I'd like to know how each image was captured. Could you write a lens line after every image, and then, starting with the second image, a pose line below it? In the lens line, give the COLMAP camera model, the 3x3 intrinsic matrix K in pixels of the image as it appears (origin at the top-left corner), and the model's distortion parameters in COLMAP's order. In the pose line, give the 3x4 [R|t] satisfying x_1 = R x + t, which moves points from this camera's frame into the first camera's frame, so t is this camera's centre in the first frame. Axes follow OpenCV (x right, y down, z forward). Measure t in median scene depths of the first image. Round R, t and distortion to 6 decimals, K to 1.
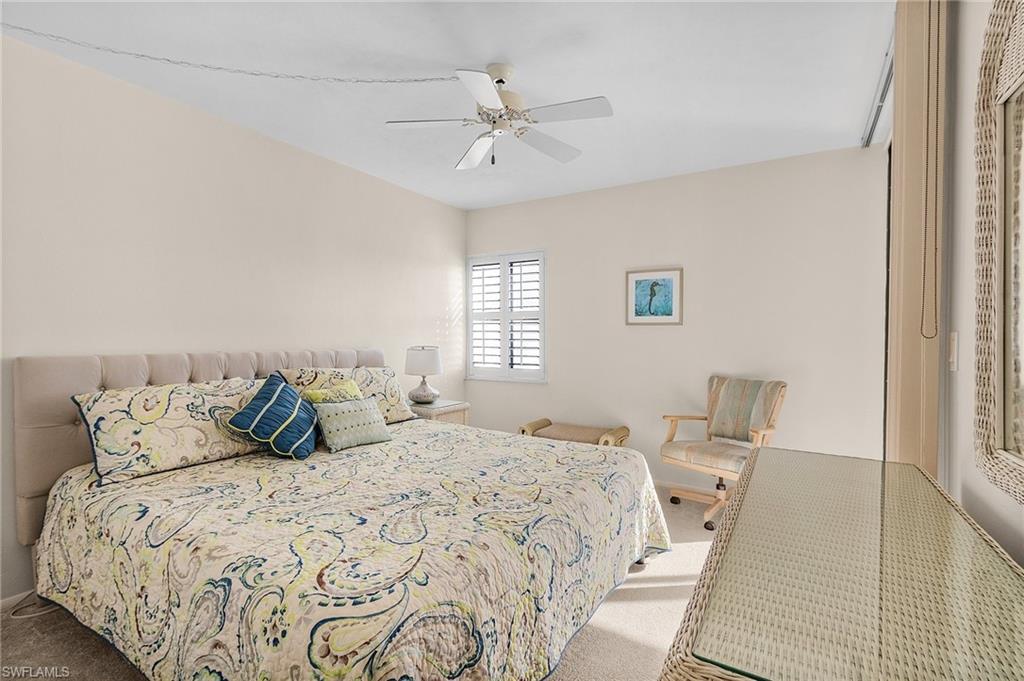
lens RADIAL K [[479.3, 0, 491.4], [0, 479.3, 345.5], [0, 0, 1]] dist [0.000418, 0.000840]
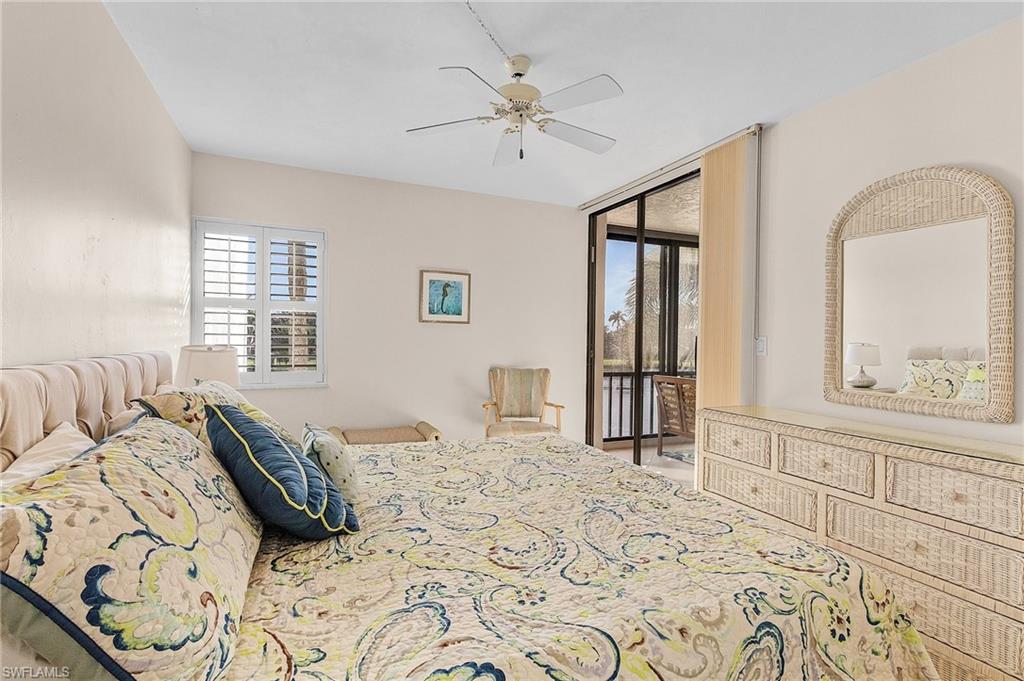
lens RADIAL K [[479.3, 0, 510.7], [0, 479.3, 339.3], [0, 0, 1]] dist [0.000418, 0.000840]
pose [[0.555632, -0.003435, 0.831421, -0.821299], [0.002029, 0.999994, 0.002776, -0.015912], [-0.831426, 0.000144, 0.555636, 0.484957]]
